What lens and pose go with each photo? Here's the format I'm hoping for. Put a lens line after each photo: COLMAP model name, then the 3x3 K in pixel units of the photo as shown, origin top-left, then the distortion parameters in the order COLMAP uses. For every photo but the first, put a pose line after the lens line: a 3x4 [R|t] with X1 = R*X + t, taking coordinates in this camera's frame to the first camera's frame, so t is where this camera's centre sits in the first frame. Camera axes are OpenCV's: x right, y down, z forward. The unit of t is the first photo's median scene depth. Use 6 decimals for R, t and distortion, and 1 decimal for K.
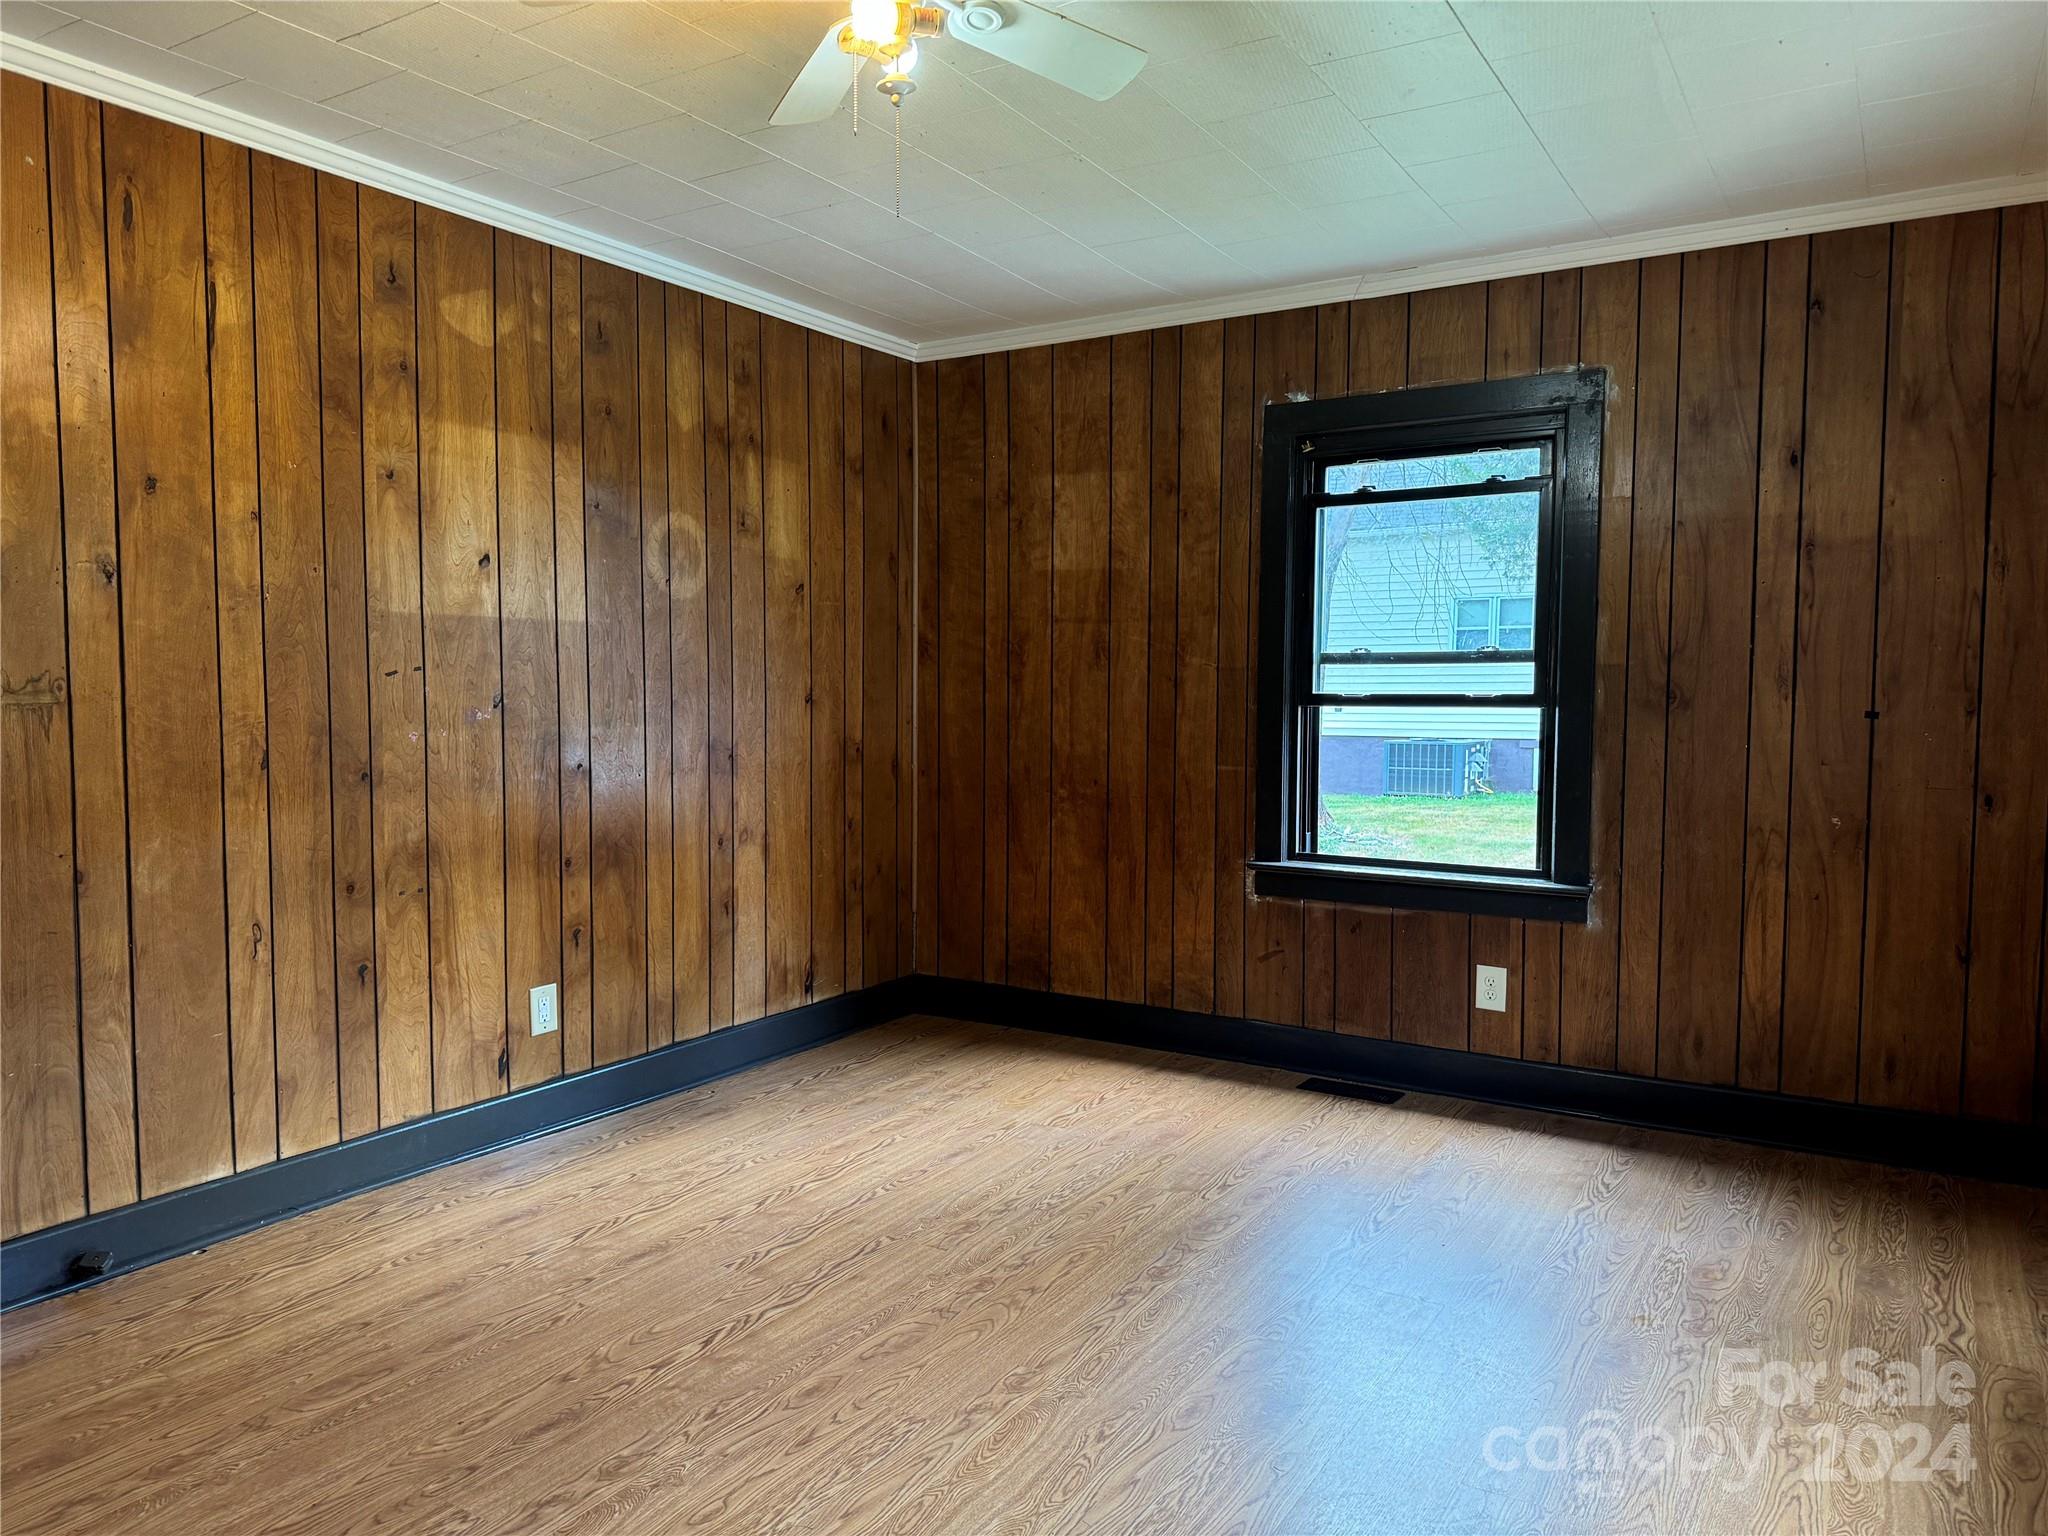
lens RADIAL K [[1444.9, 0, 1014.1], [0, 1444.9, 774.9], [0, 0, 1]] dist [0.076422, -0.099948]
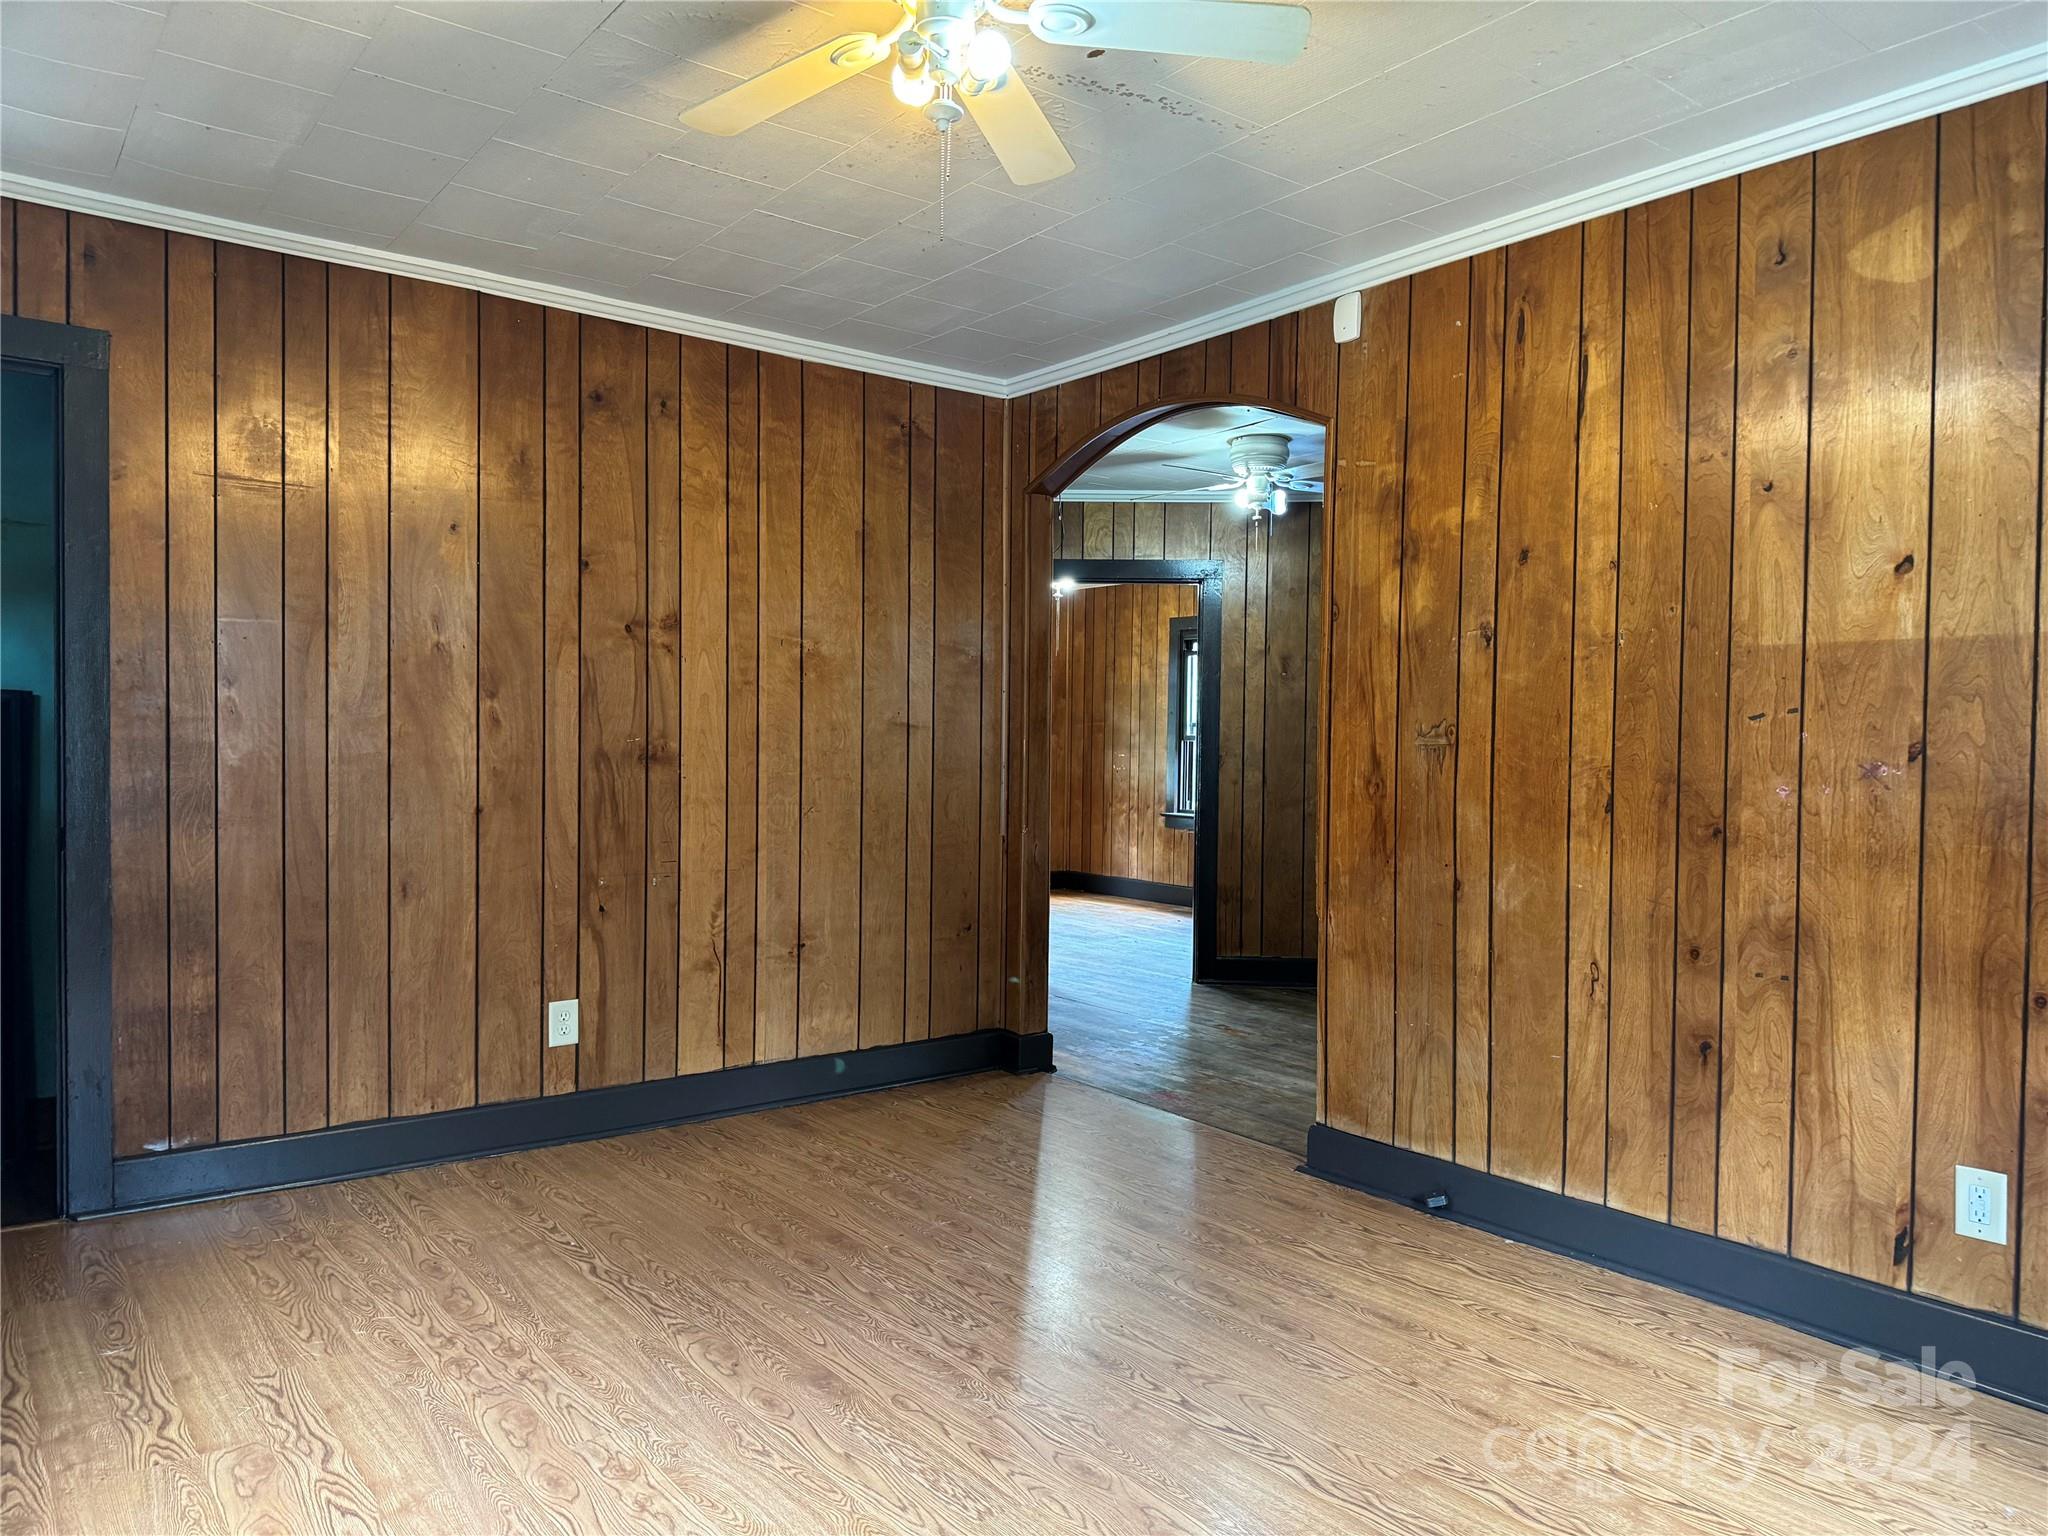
lens RADIAL K [[1444.9, 0, 1039.2], [0, 1444.9, 771.6], [0, 0, 1]] dist [0.076422, -0.099948]
pose [[-0.351305, 0.008986, -0.936218, 0.560165], [-0.075339, 0.996440, 0.037834, -0.039991], [0.933225, 0.083824, -0.349377, 0.958781]]
